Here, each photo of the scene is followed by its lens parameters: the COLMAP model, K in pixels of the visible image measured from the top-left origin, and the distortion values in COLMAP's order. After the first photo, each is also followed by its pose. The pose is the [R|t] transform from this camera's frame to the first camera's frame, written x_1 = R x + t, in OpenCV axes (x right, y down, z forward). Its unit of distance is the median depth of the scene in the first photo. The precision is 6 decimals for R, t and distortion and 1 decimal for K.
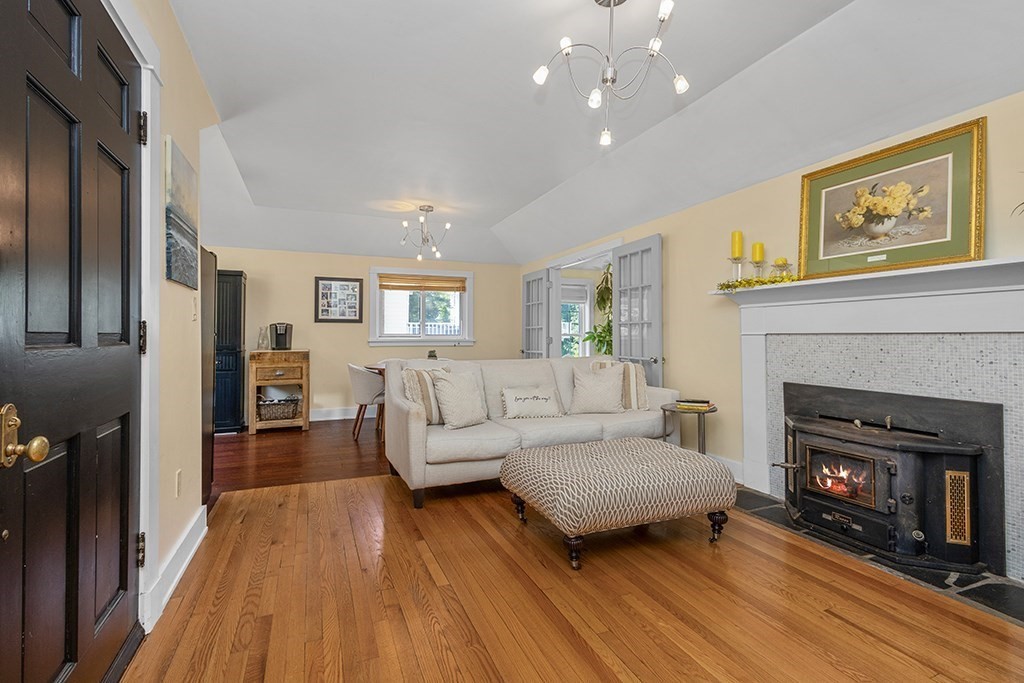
lens RADIAL K [[468.5, 0, 535.7], [0, 468.5, 329.0], [0, 0, 1]] dist [0.012987, -0.003413]
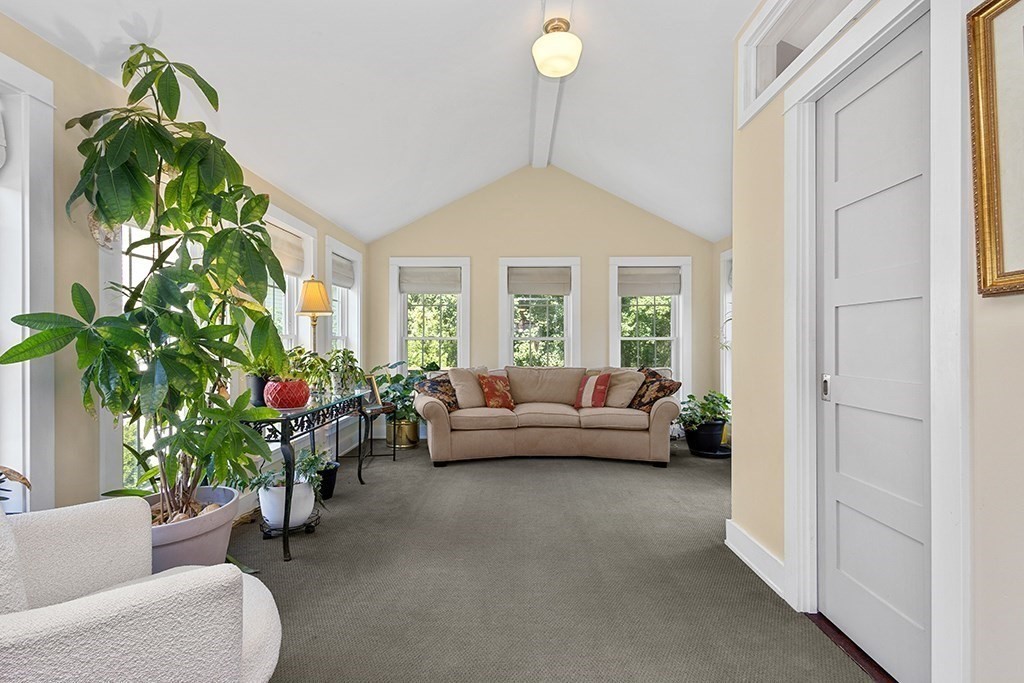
lens RADIAL K [[468.5, 0, 513.1], [0, 468.5, 340.8], [0, 0, 1]] dist [0.012987, -0.003413]
pose [[0.443878, 0.003340, 0.896081, 0.049884], [-0.015792, 0.999867, 0.004096, 0.030617], [-0.895948, -0.015969, 0.443871, 1.651721]]
